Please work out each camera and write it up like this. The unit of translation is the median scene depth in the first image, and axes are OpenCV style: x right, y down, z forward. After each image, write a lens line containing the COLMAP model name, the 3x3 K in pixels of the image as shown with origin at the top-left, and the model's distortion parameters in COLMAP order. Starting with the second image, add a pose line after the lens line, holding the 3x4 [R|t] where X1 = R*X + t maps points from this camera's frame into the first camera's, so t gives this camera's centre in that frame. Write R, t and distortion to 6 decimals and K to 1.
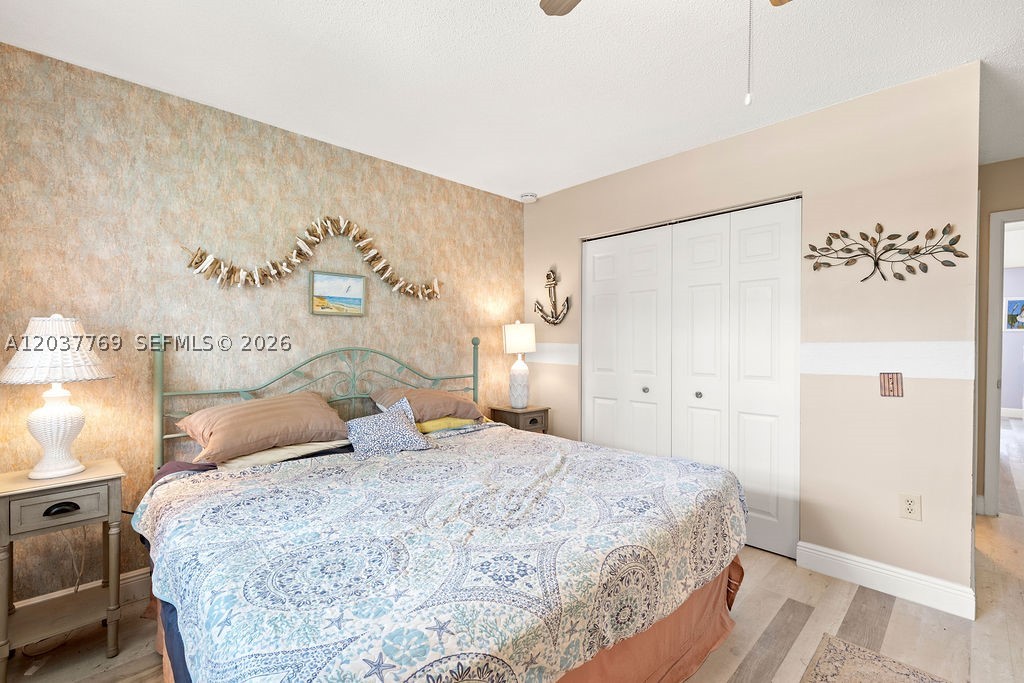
lens RADIAL K [[441.4, 0, 514.4], [0, 441.4, 349.2], [0, 0, 1]] dist [0.000014, -0.000250]
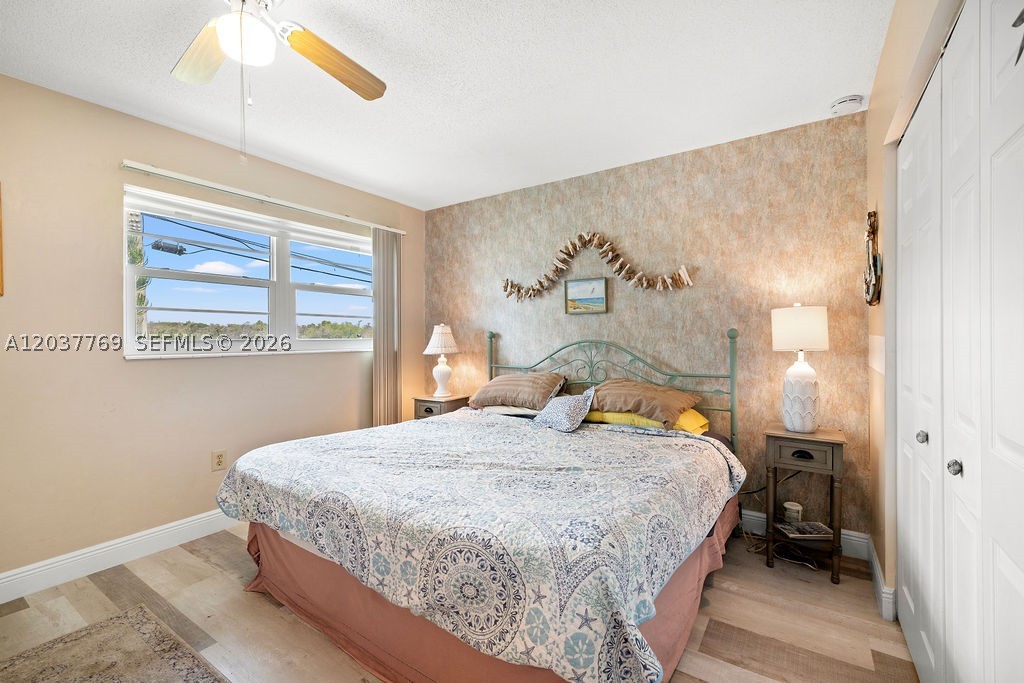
lens RADIAL K [[441.4, 0, 514.8], [0, 441.4, 333.3], [0, 0, 1]] dist [0.000014, -0.000250]
pose [[0.217526, -0.001092, -0.976054, 0.730060], [-0.006830, 0.999973, -0.002641, -0.016776], [0.976031, 0.007241, 0.217513, 0.534015]]
